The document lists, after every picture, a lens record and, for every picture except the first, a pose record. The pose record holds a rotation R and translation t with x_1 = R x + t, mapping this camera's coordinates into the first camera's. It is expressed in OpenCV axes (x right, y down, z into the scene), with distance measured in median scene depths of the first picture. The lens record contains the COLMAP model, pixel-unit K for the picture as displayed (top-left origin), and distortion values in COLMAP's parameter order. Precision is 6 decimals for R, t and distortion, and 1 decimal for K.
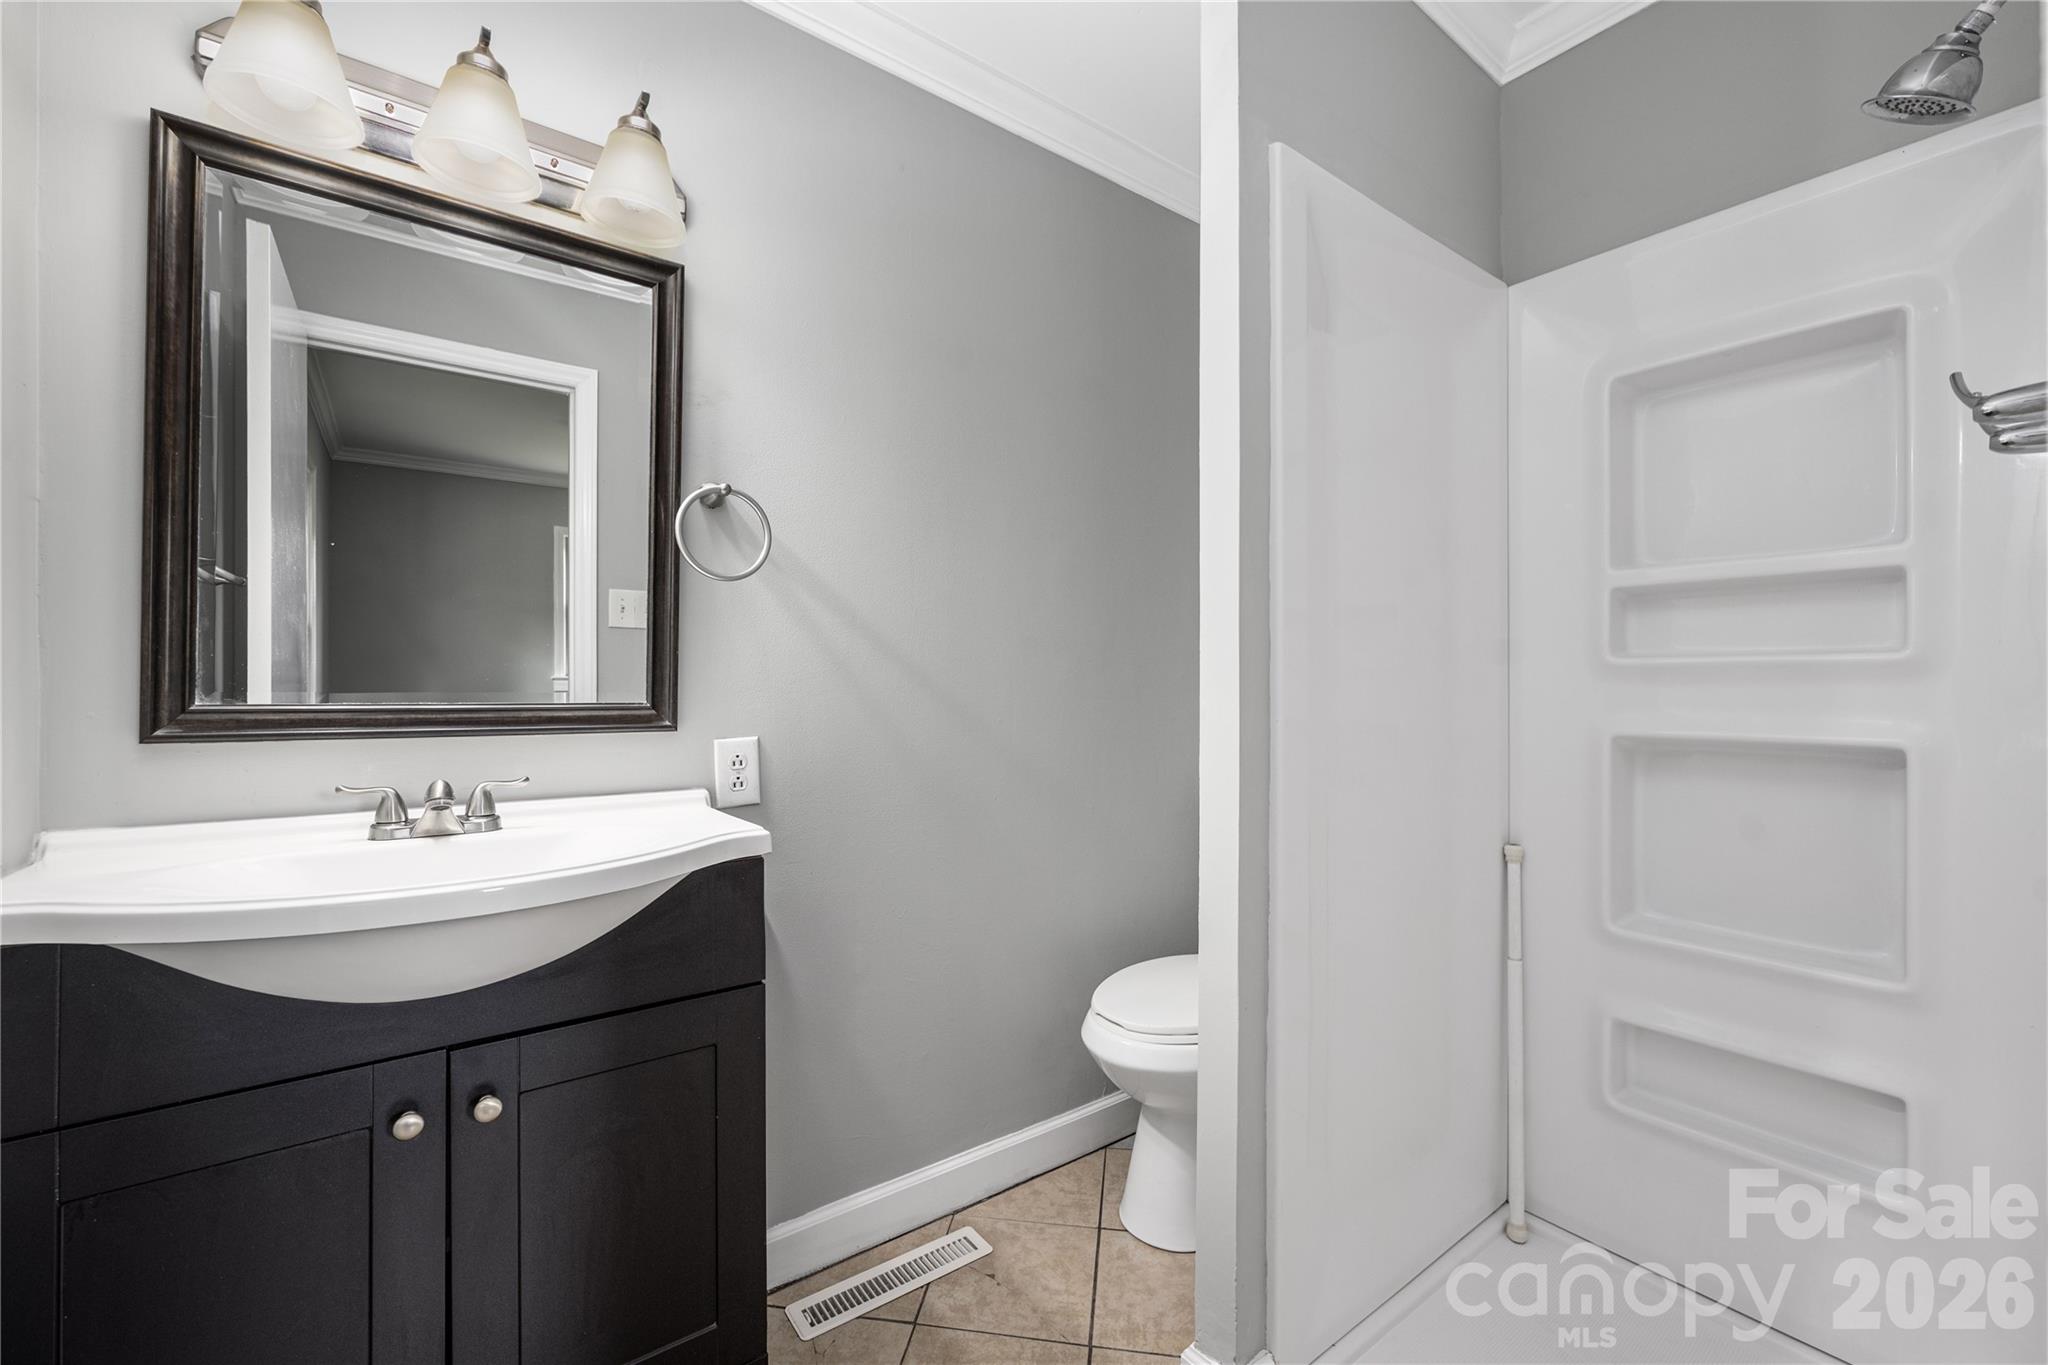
lens RADIAL K [[821.9, 0, 1016.5], [0, 821.9, 679.7], [0, 0, 1]] dist [-0.002922, -0.000150]
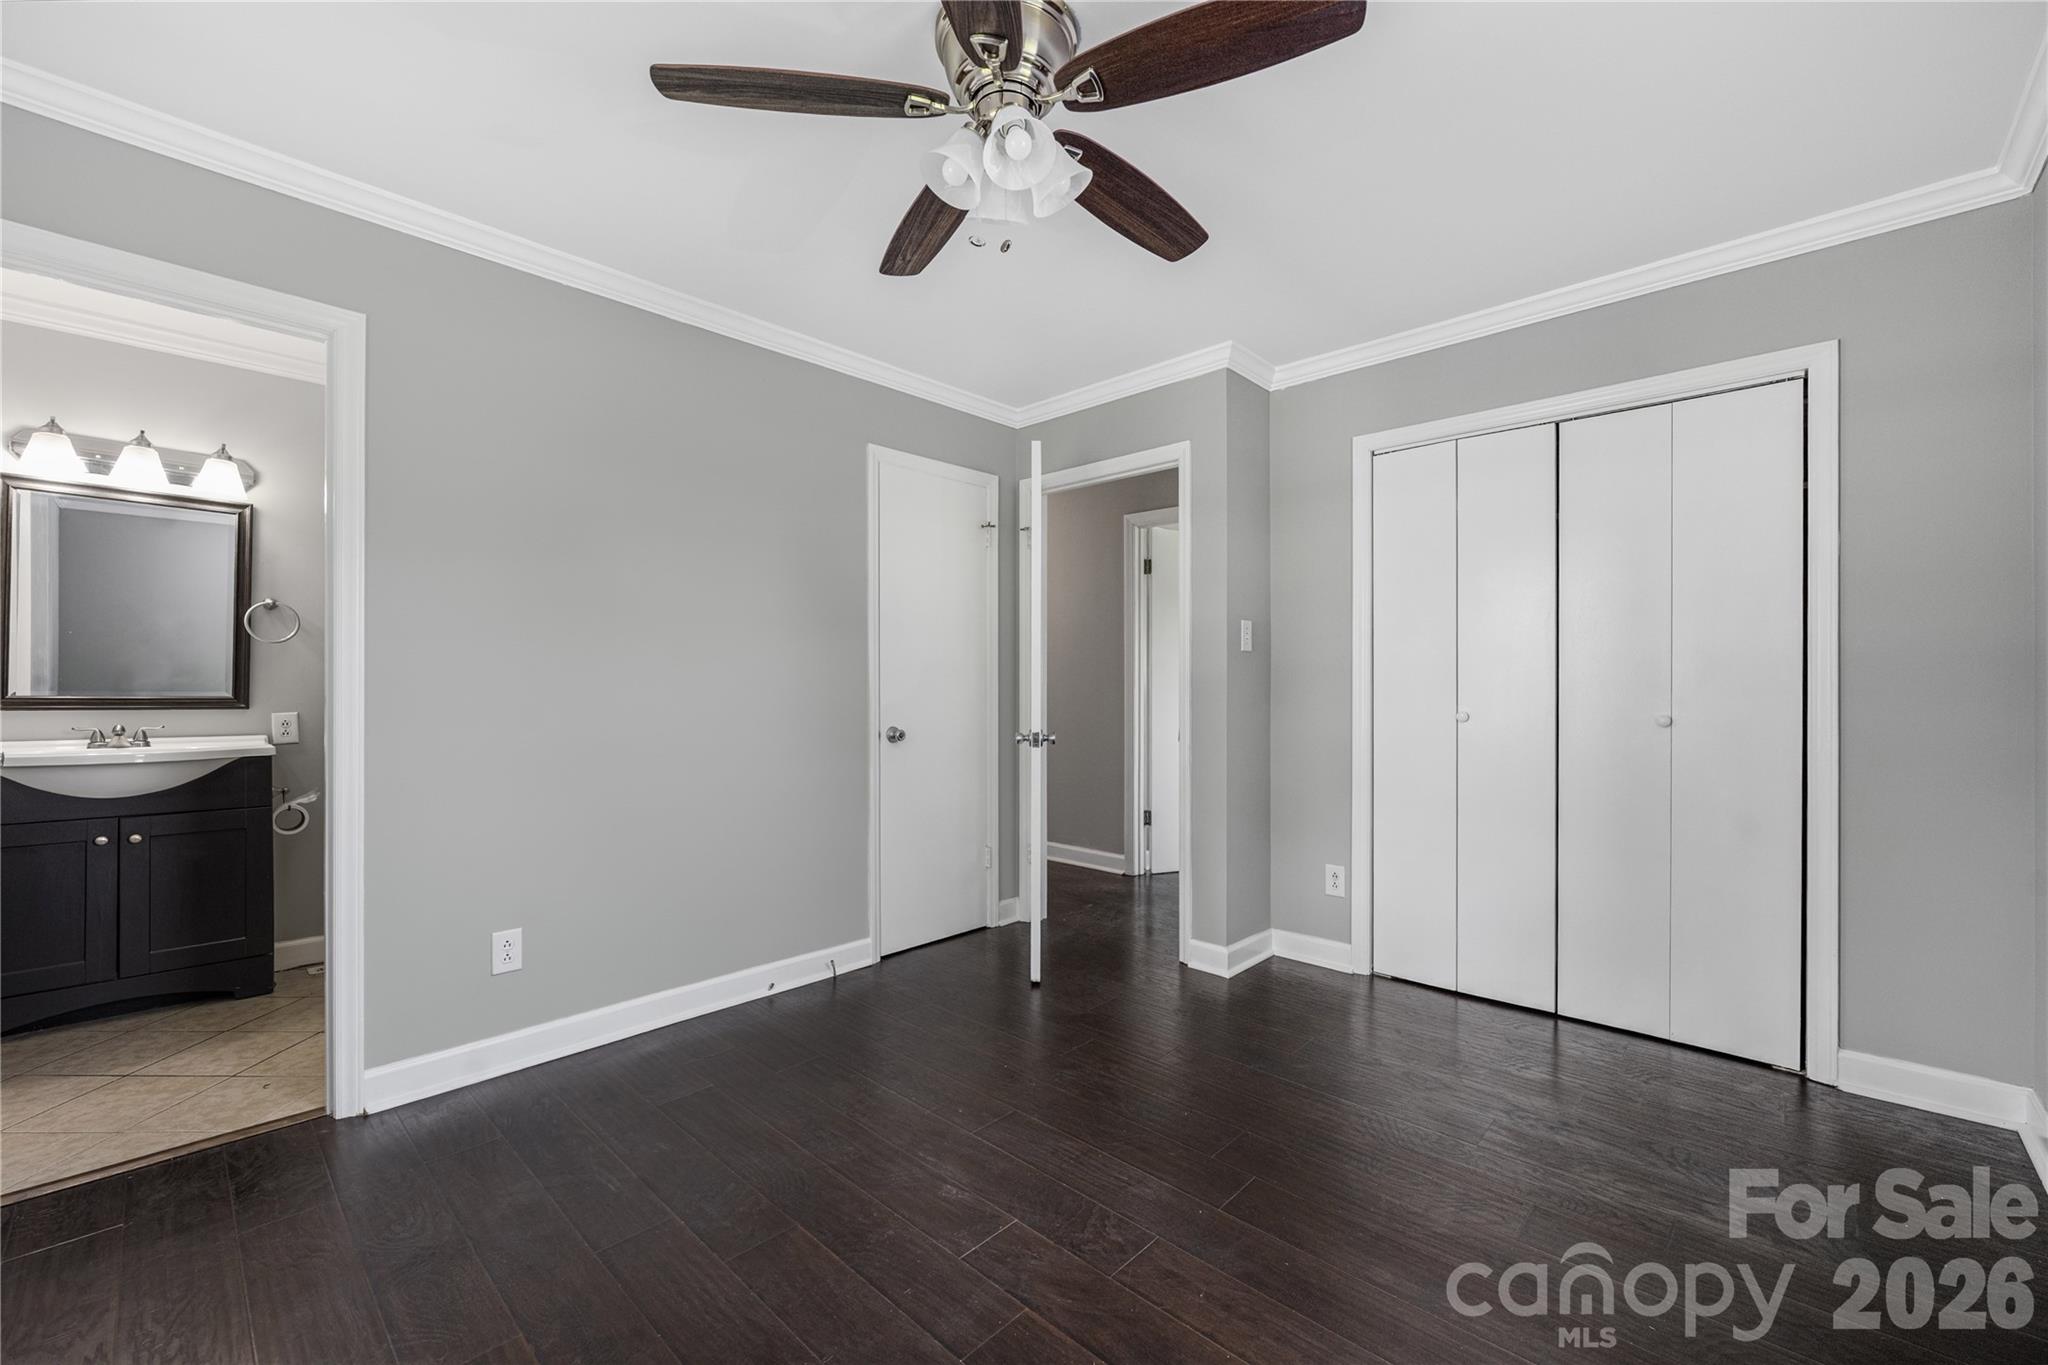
lens RADIAL K [[821.9, 0, 1016.5], [0, 821.9, 679.7], [0, 0, 1]] dist [-0.002922, -0.000150]
pose [[0.984753, 0.009550, 0.173695, 1.589383], [-0.009805, 0.999952, 0.000610, -0.050077], [-0.173681, -0.002304, 0.984799, -1.981175]]
